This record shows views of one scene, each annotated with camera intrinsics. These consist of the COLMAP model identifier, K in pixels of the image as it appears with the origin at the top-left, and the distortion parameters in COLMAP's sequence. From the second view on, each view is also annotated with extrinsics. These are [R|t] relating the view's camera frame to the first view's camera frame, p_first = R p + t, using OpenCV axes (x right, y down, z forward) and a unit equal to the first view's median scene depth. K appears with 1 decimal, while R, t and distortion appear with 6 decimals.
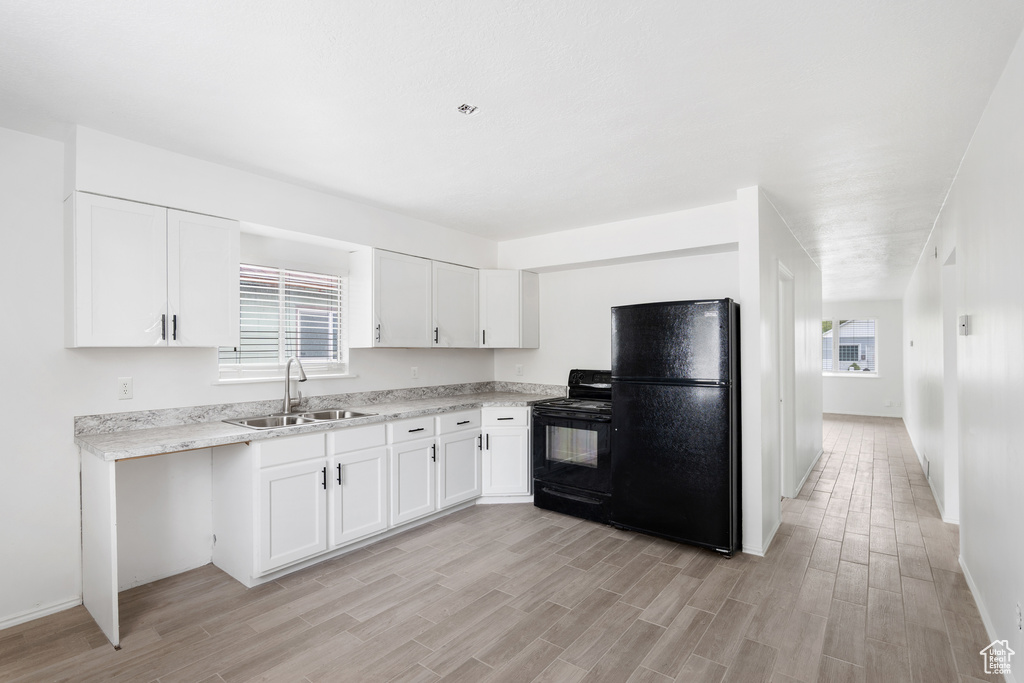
lens RADIAL K [[473.5, 0, 511.4], [0, 473.5, 348.4], [0, 0, 1]] dist [-0.015292, 0.000448]
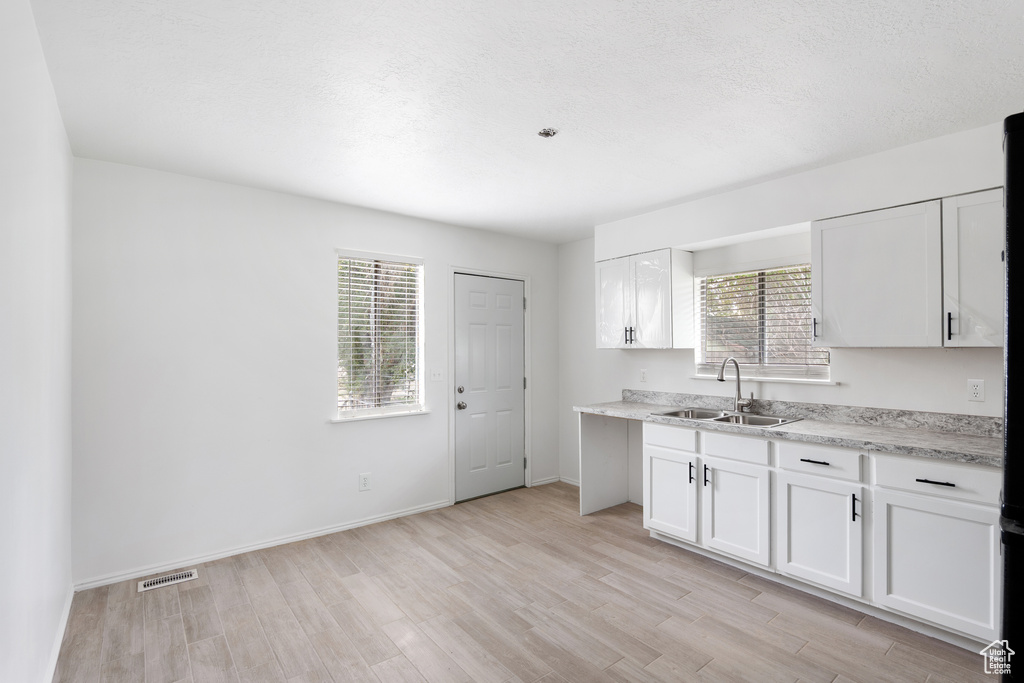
lens RADIAL K [[473.5, 0, 511.4], [0, 473.5, 348.4], [0, 0, 1]] dist [-0.015292, 0.000448]
pose [[-0.223507, 0.002818, -0.974698, 0.679066], [0.007408, 0.999972, 0.001193, -0.006273], [0.974674, -0.006954, -0.223521, 0.799400]]
